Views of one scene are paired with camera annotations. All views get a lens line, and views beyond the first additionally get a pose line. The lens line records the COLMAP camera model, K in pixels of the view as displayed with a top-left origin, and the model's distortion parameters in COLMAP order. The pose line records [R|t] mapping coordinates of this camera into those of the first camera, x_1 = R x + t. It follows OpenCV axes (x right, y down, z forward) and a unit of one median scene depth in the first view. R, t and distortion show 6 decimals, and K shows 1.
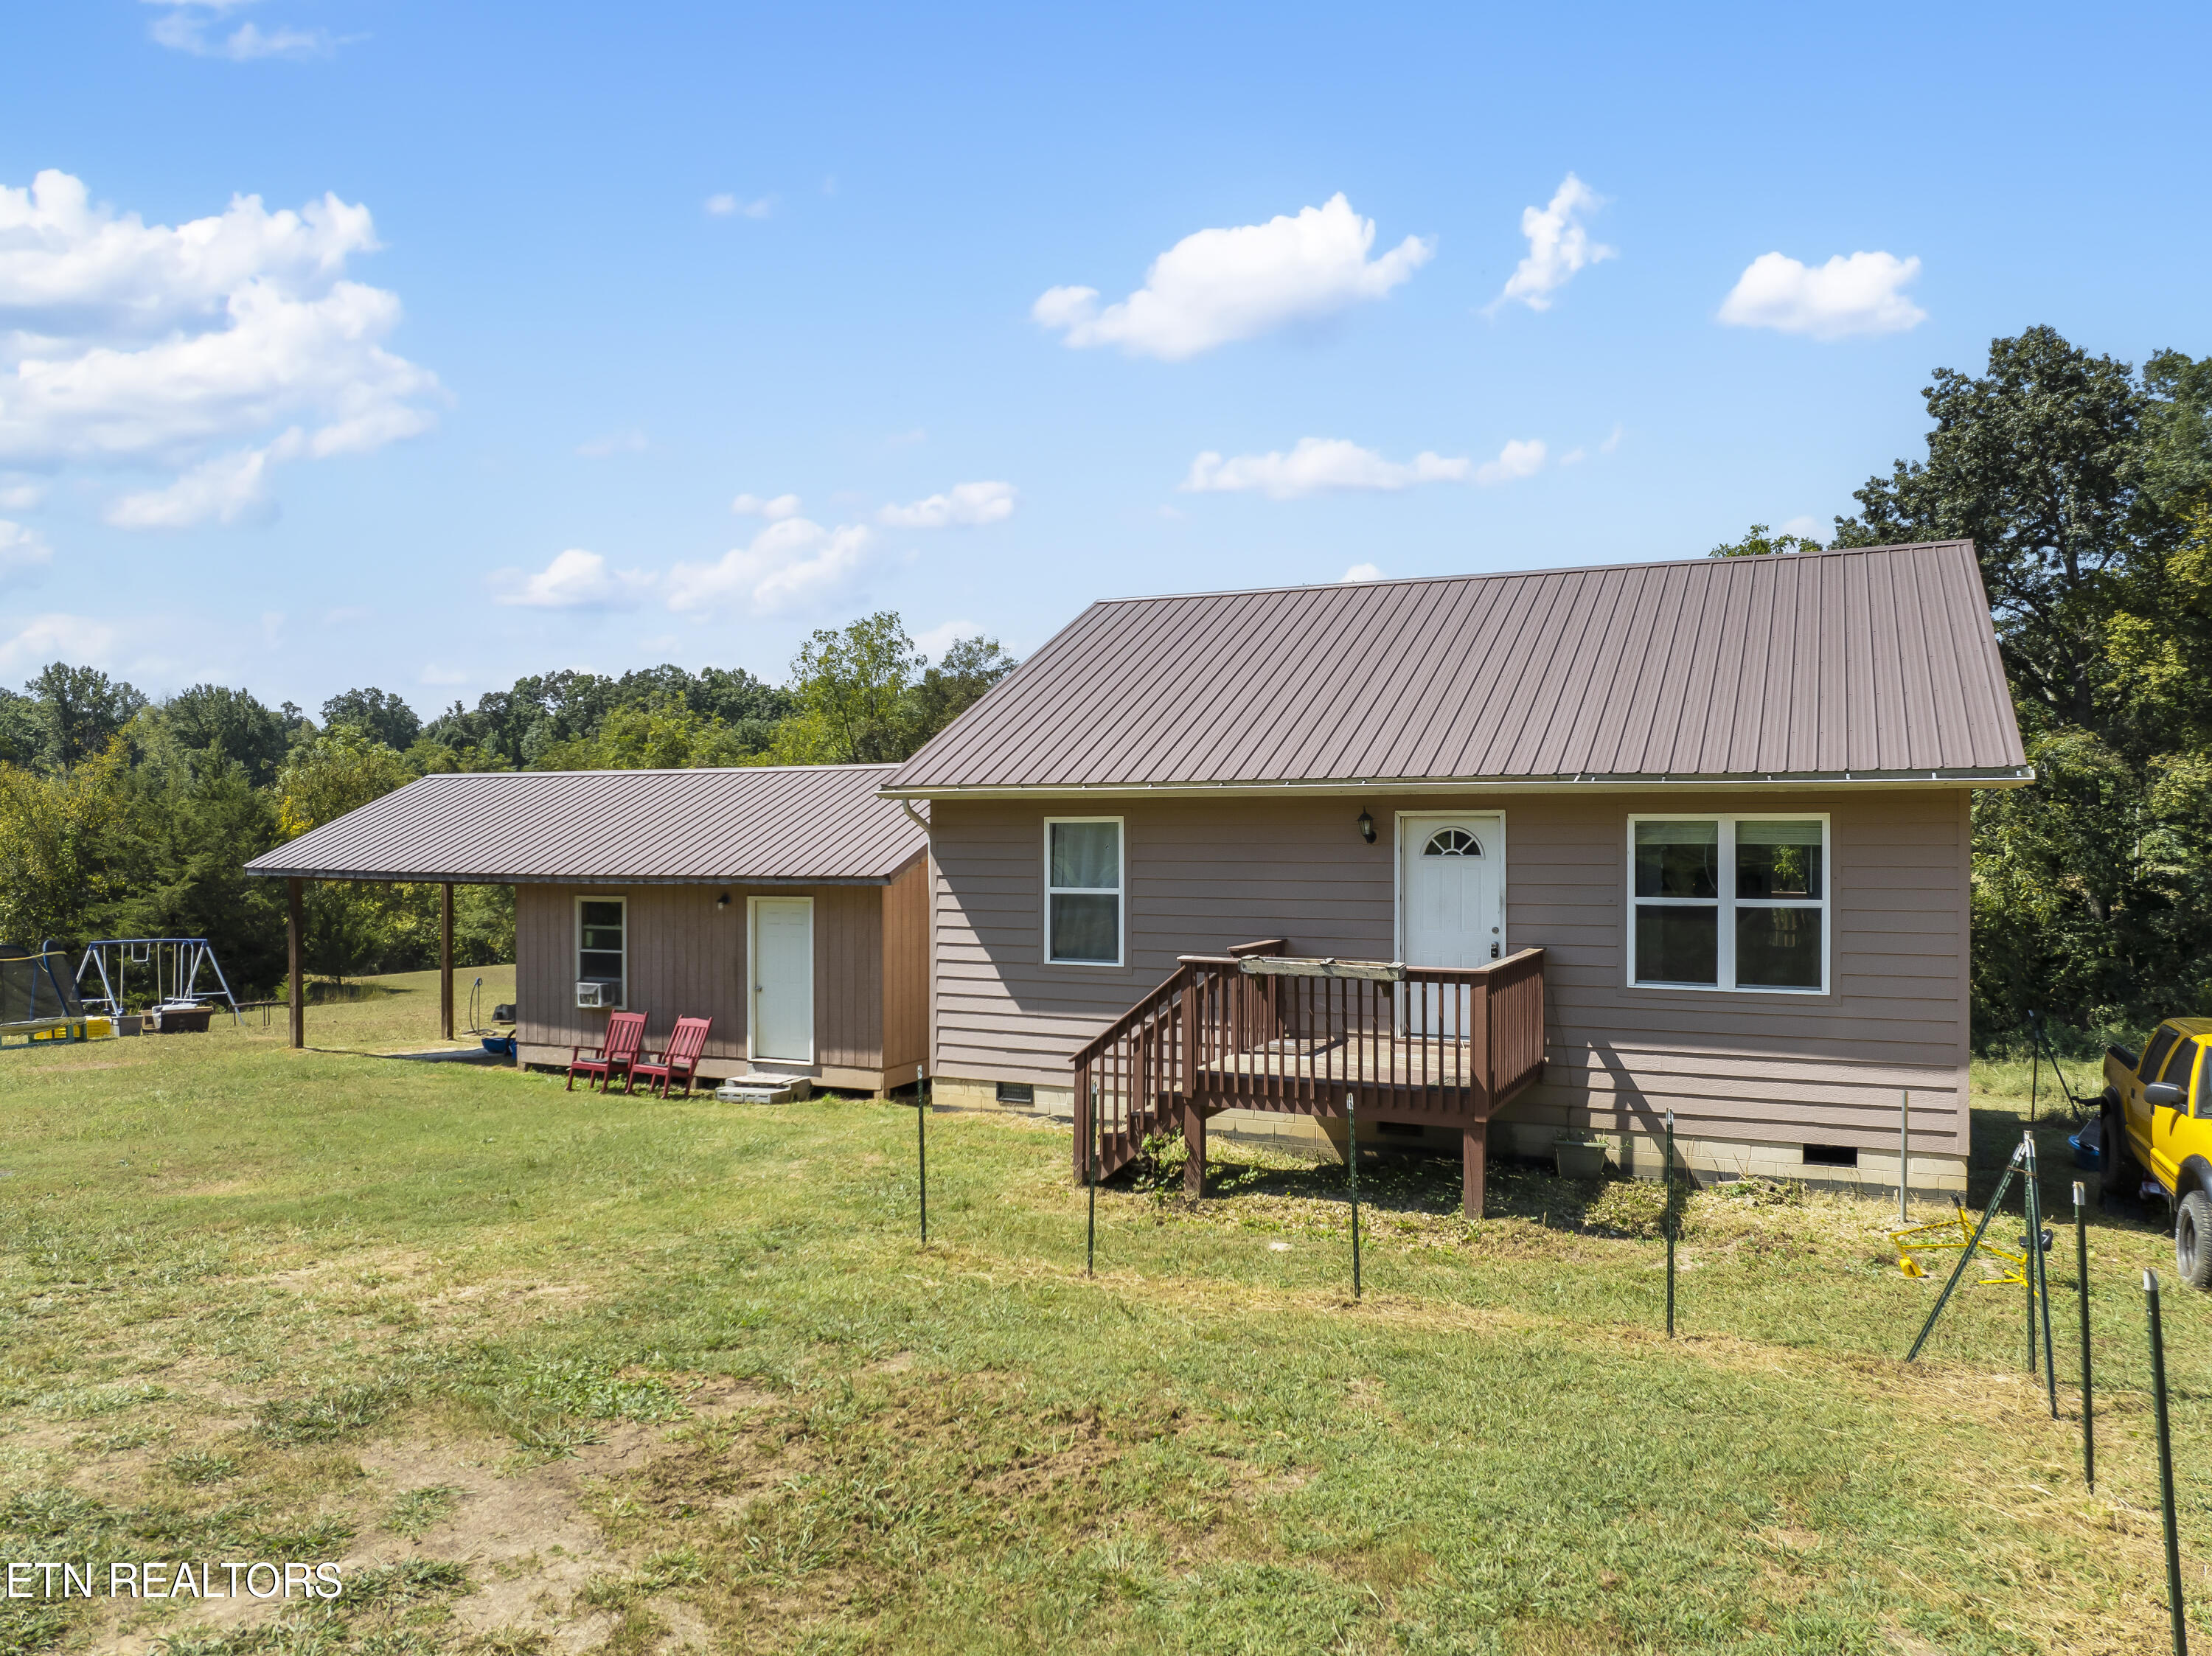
lens RADIAL K [[1554.6, 0, 1106.0], [0, 1554.6, 828.0], [0, 0, 1]] dist [-0.041330, -0.000787]
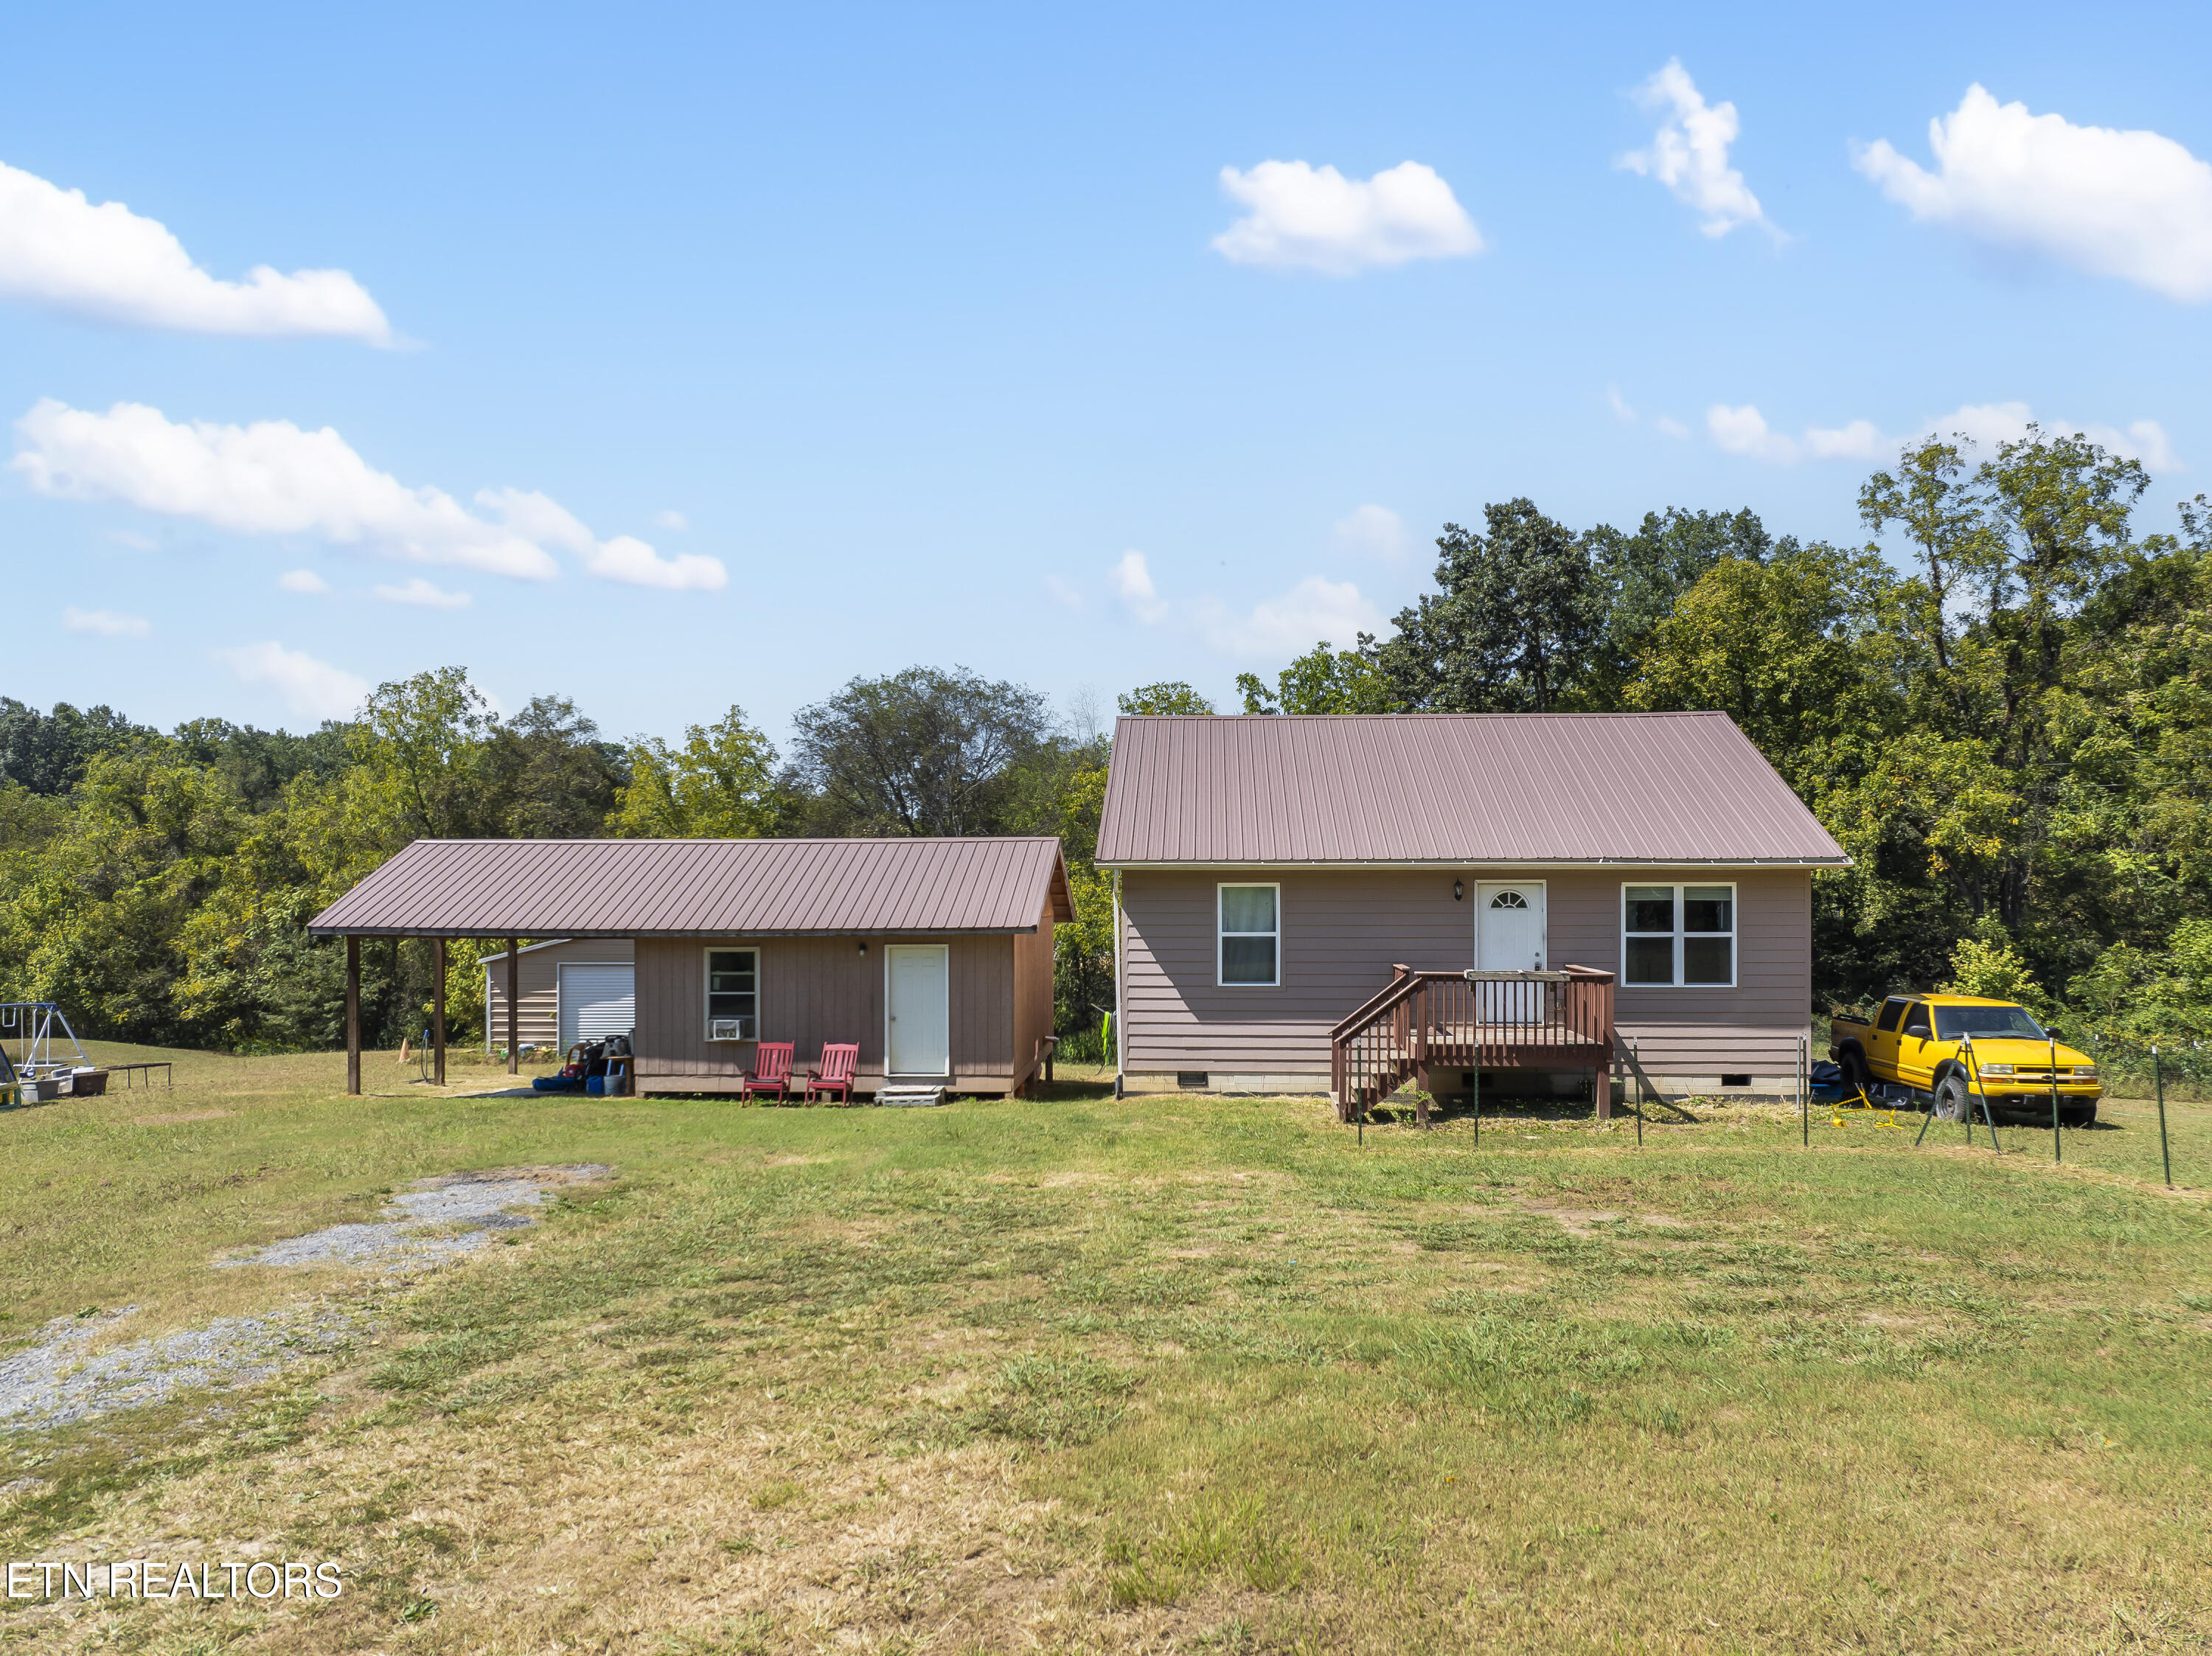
lens RADIAL K [[1544.9, 0, 1106.0], [0, 1544.9, 861.0], [0, 0, 1]] dist [-0.038784, -0.002686]
pose [[0.932977, 0.006534, 0.359877, -0.534551], [-0.000382, 0.999853, -0.017163, -0.002320], [-0.359936, 0.015875, 0.932842, -0.235383]]
